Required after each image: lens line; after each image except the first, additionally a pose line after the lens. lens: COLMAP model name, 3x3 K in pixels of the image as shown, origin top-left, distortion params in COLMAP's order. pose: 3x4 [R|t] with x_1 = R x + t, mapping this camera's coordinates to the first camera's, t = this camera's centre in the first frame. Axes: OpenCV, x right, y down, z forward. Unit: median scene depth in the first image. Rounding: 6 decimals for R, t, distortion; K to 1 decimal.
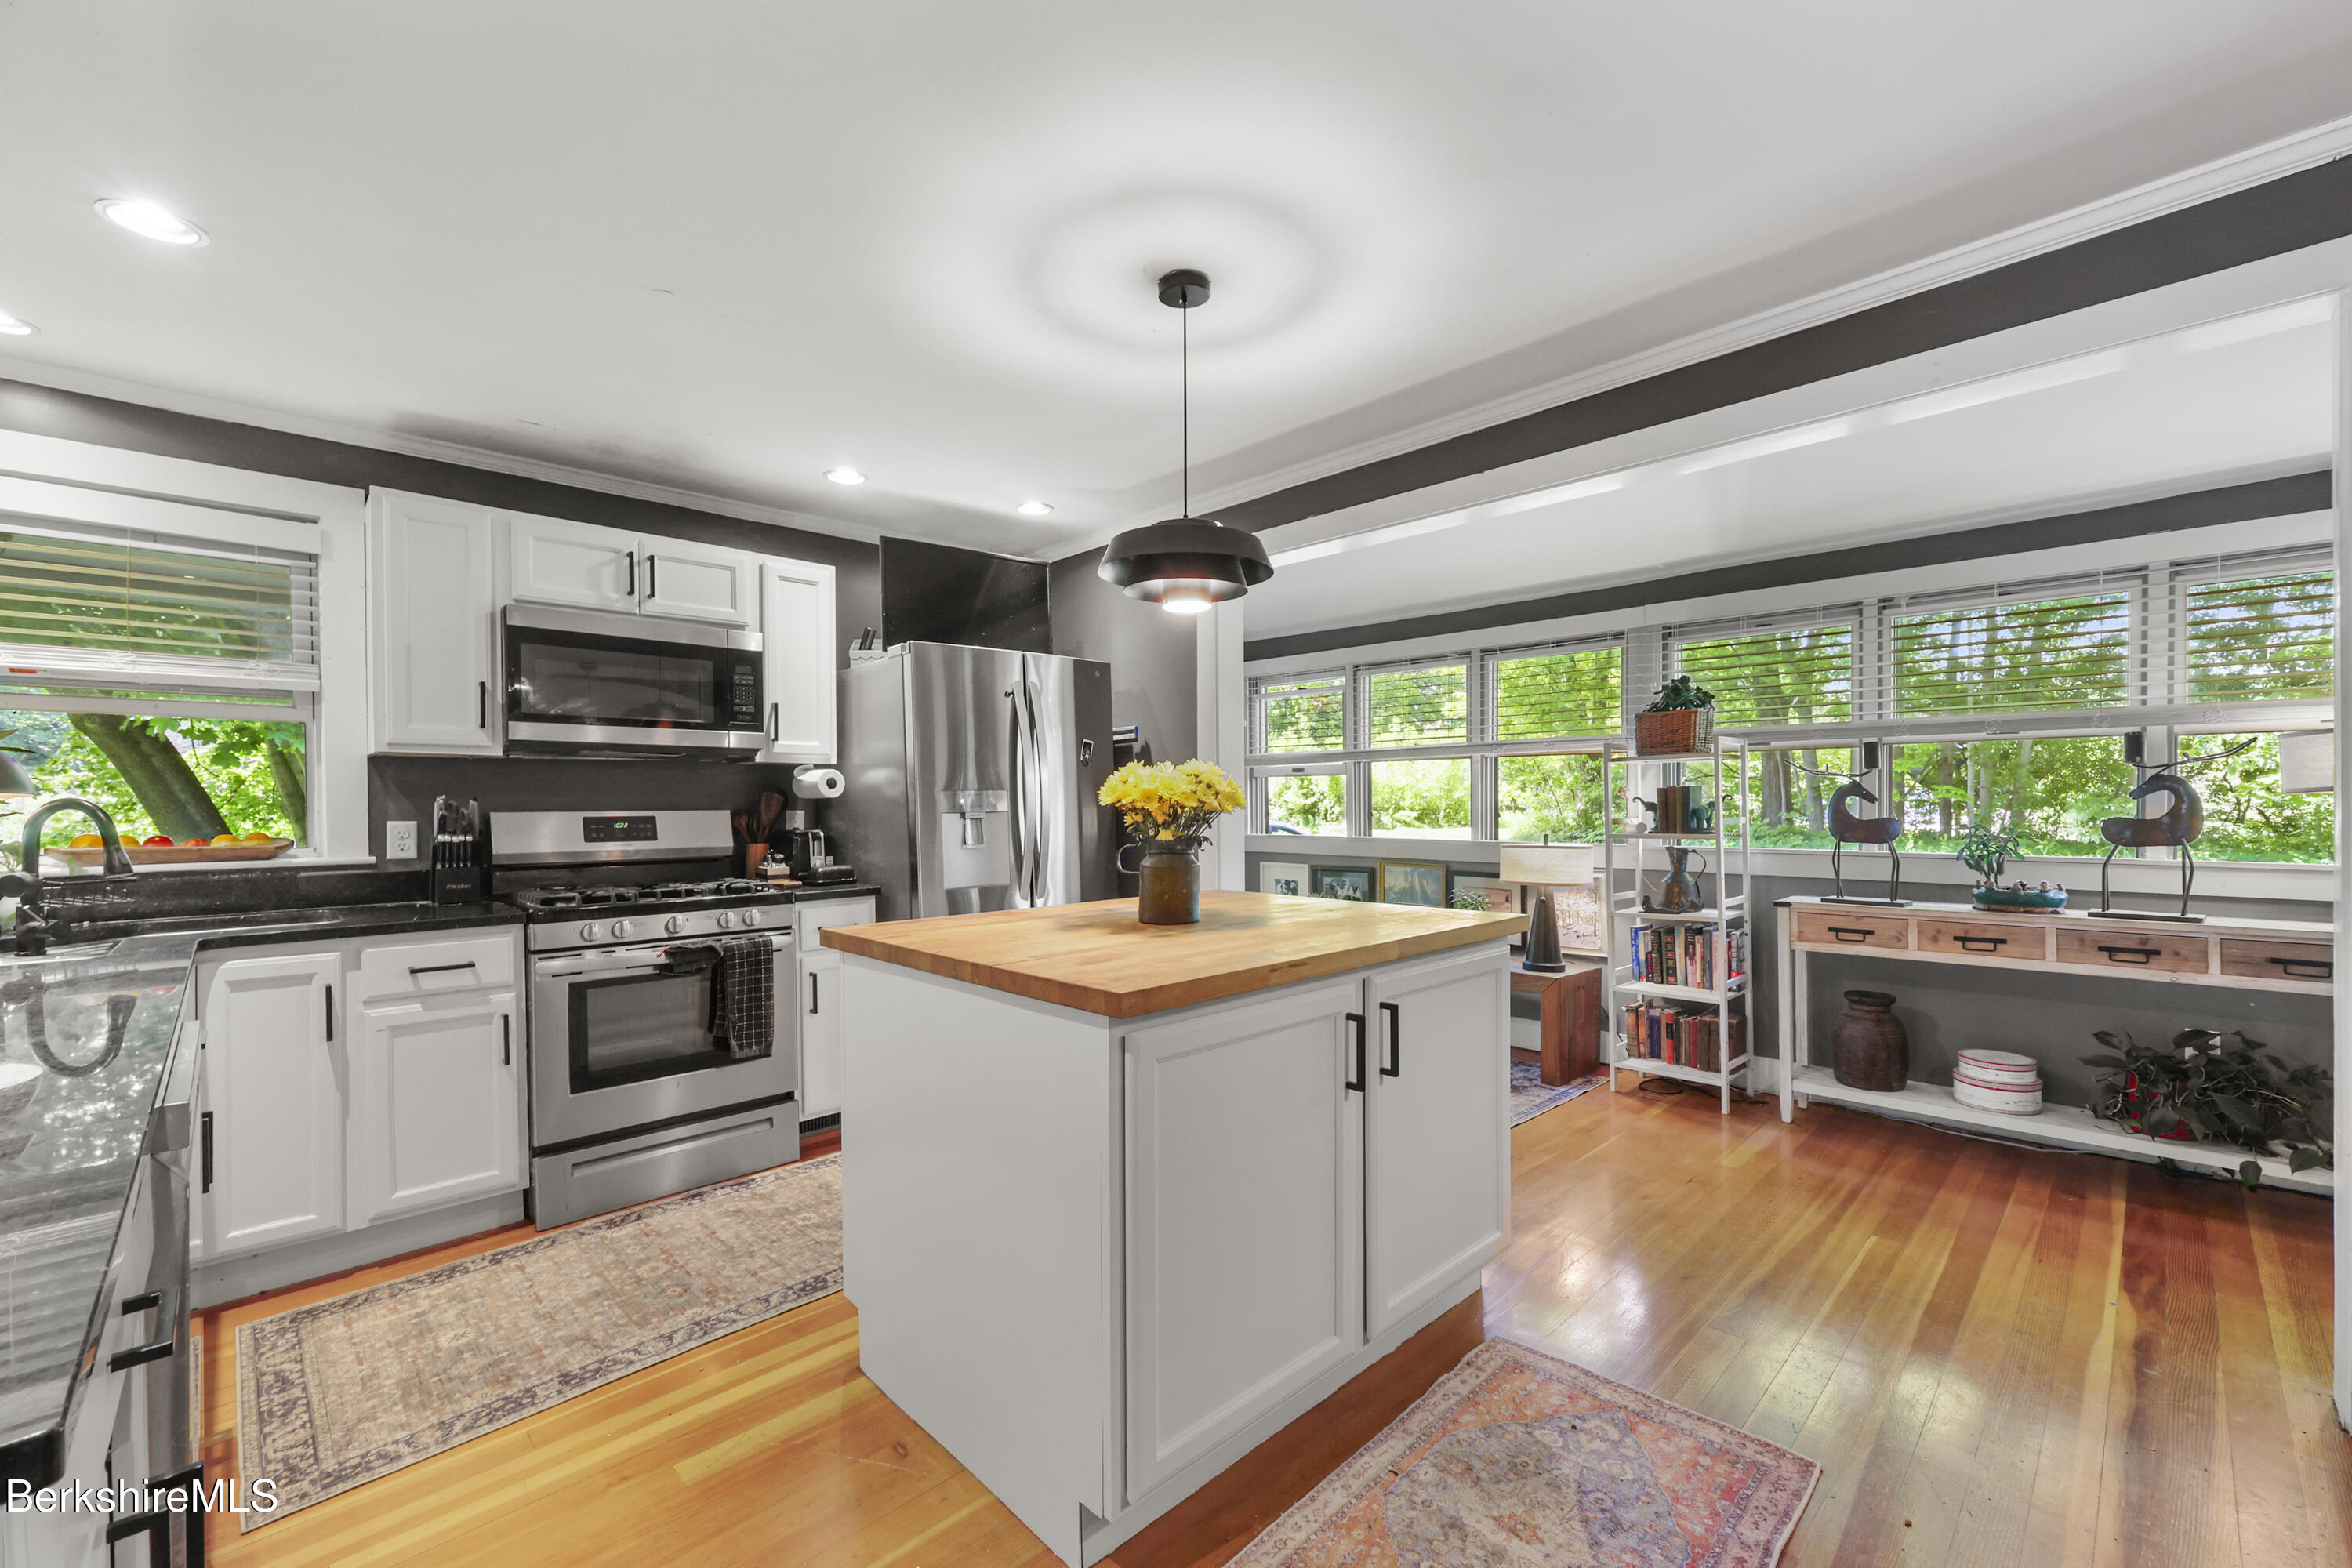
lens RADIAL K [[957.4, 0, 1183.4], [0, 957.4, 815.6], [0, 0, 1]] dist [0.000116, 0.000189]
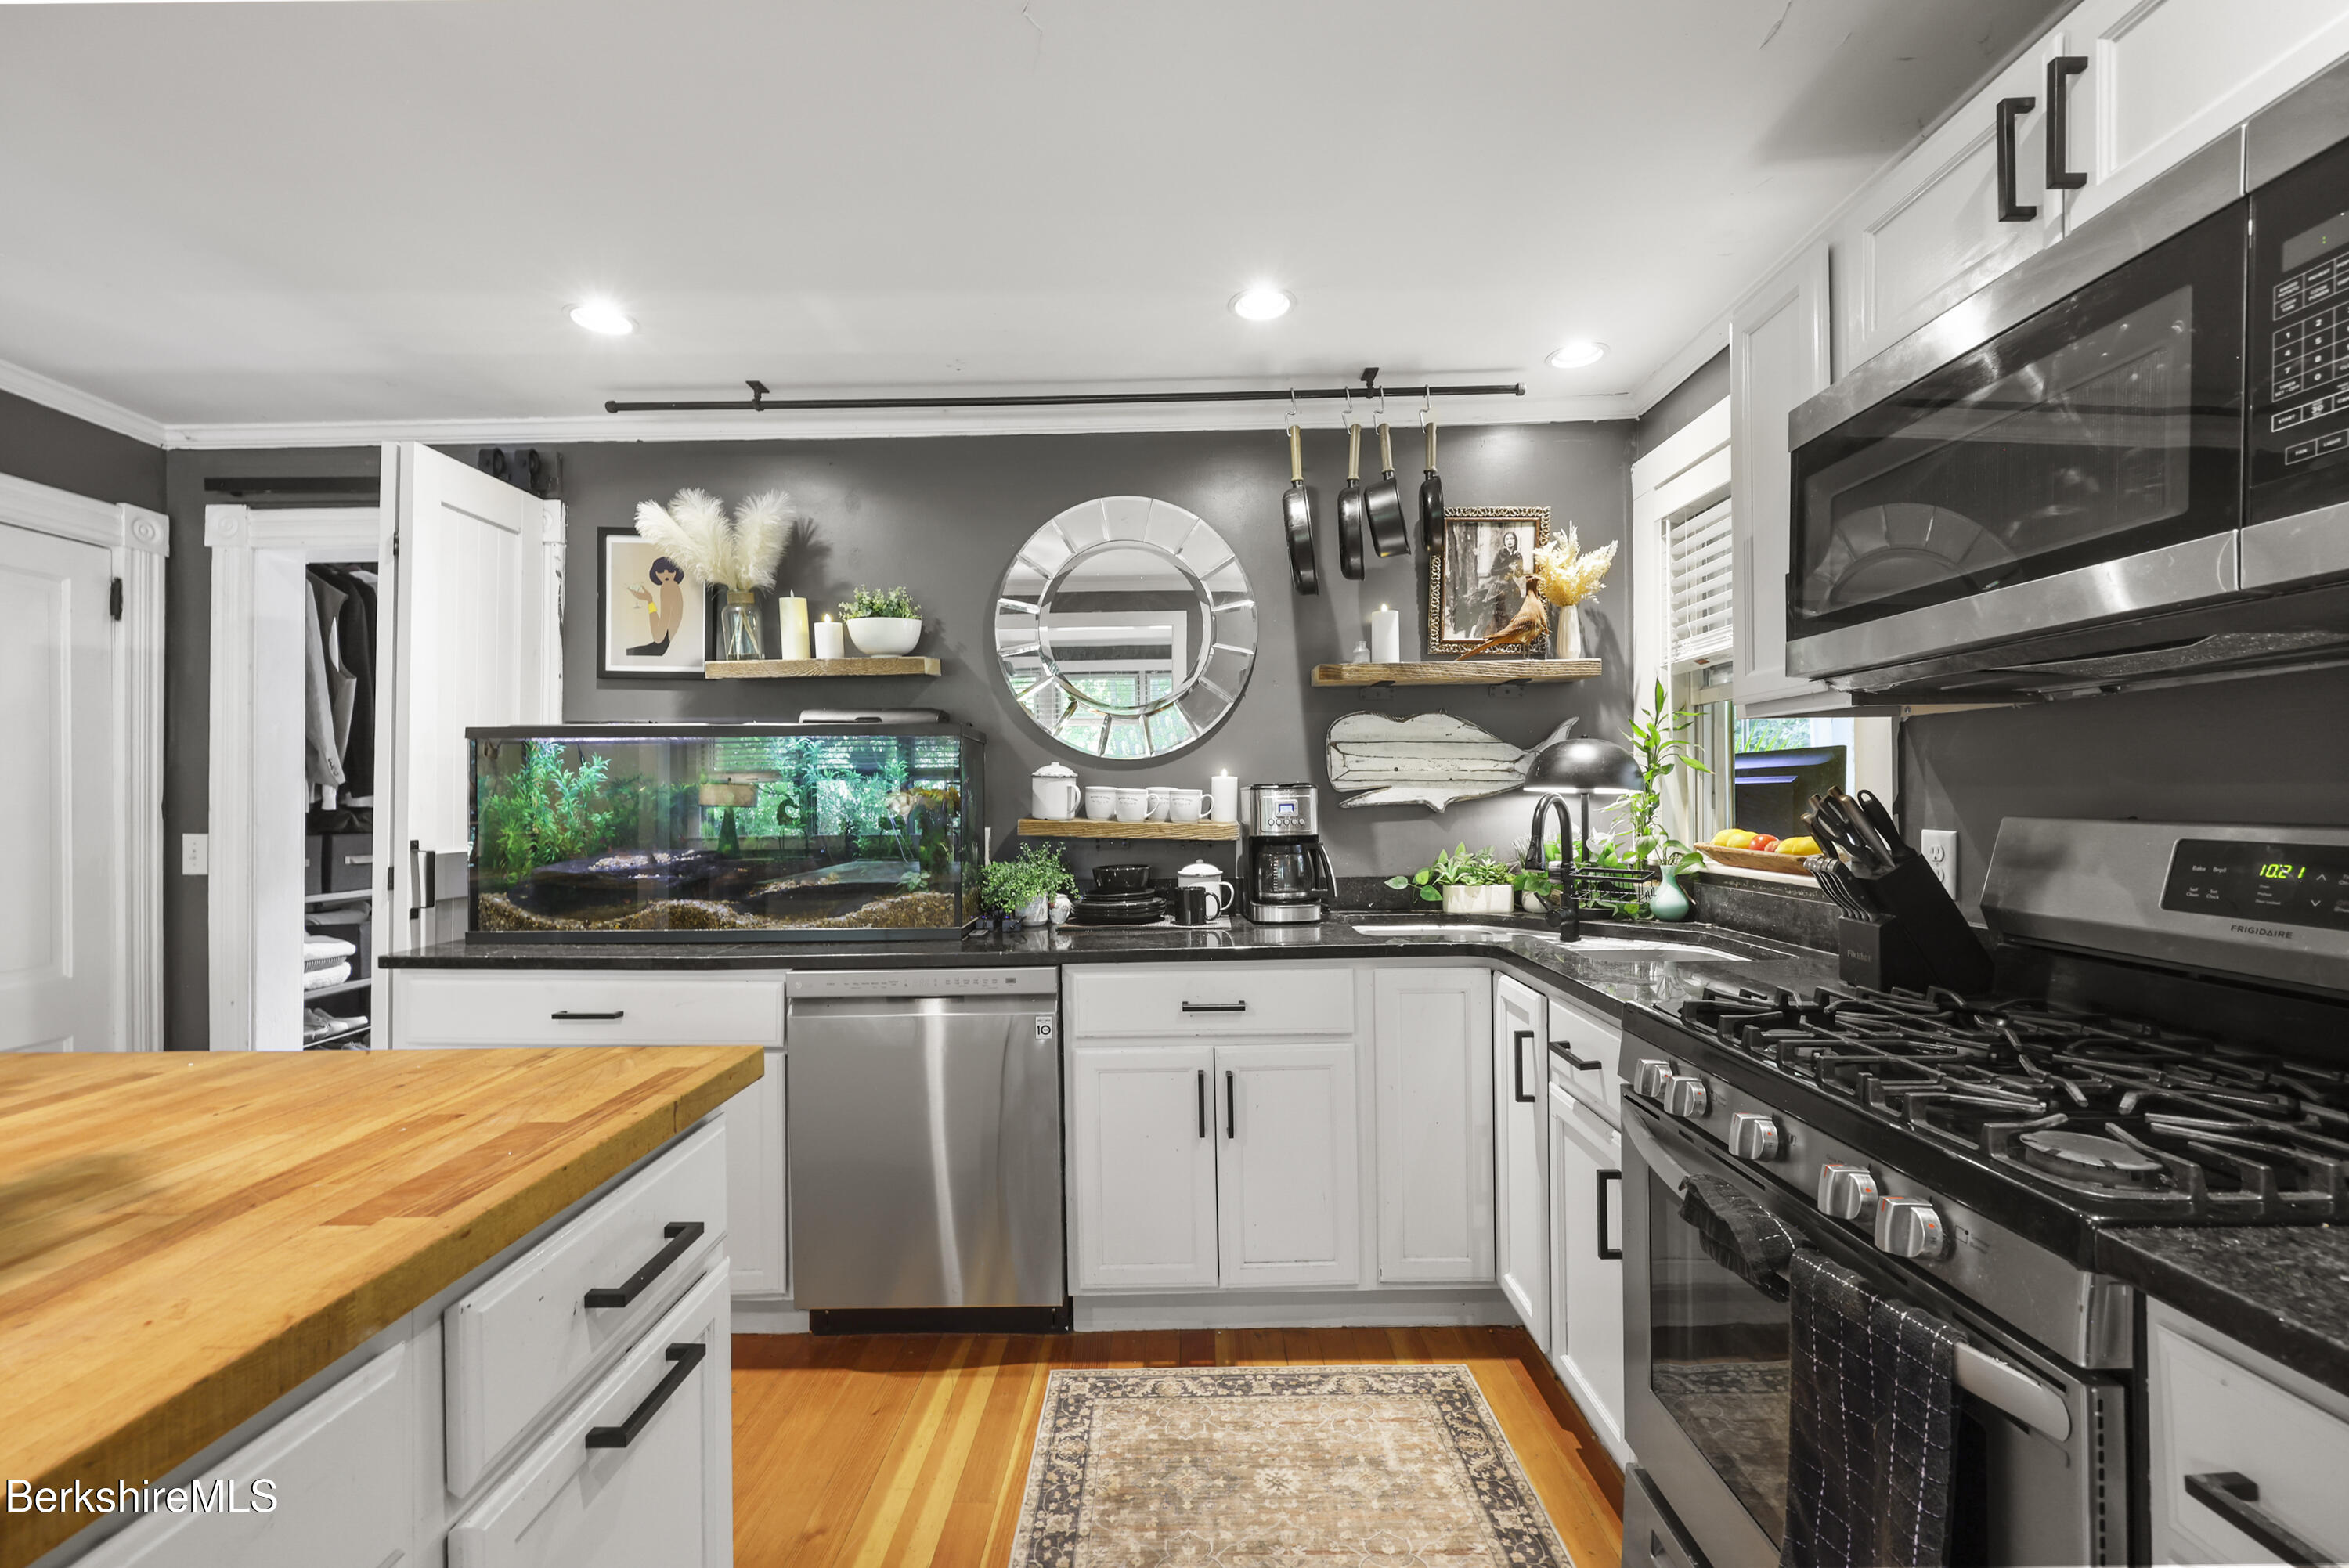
lens RADIAL K [[956.0, 0, 1179.4], [0, 956.0, 792.5], [0, 0, 1]] dist [0.000116, 0.000189]
pose [[-0.707670, 0.010362, -0.706467, -0.108392], [0.001894, 0.999917, 0.012769, -0.024085], [0.706541, 0.007698, -0.707630, 1.081390]]
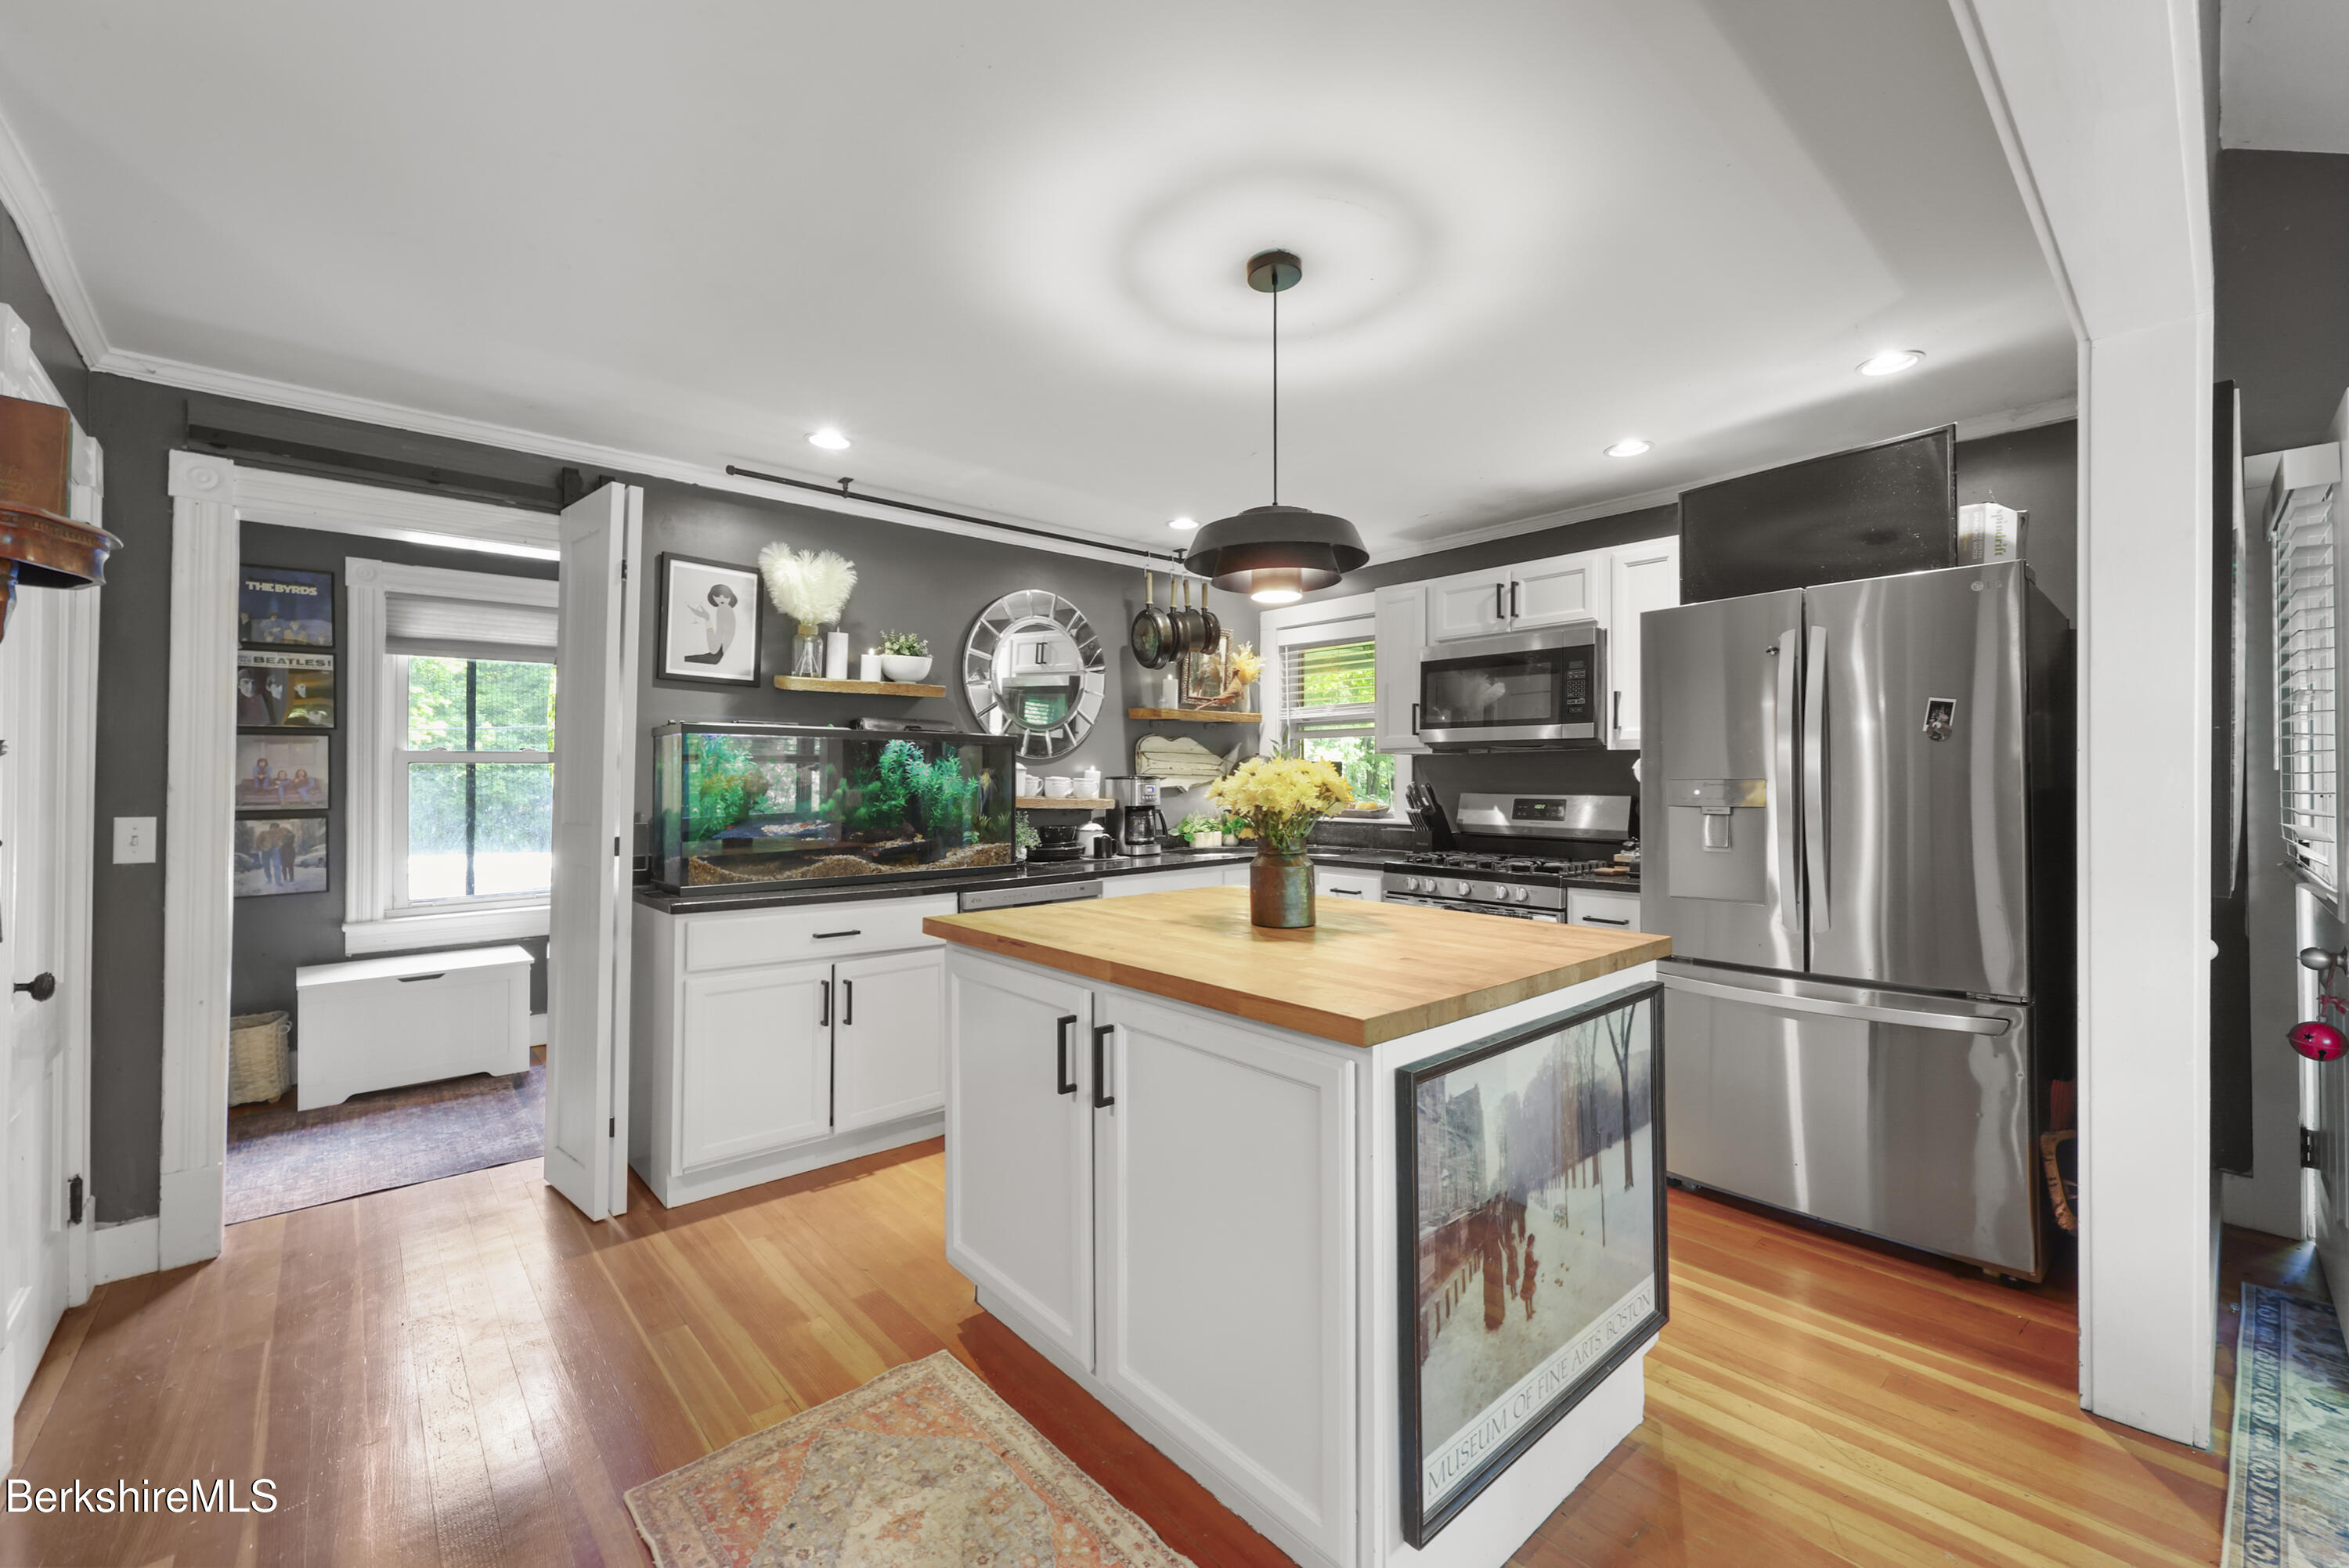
lens RADIAL K [[956.0, 0, 1186.0], [0, 956.0, 772.5], [0, 0, 1]] dist [0.000116, 0.000189]
pose [[-0.042670, -0.000532, -0.999089, 0.691767], [-0.018045, 0.999837, 0.000239, -0.027760], [0.998926, 0.018038, -0.042672, 0.683468]]
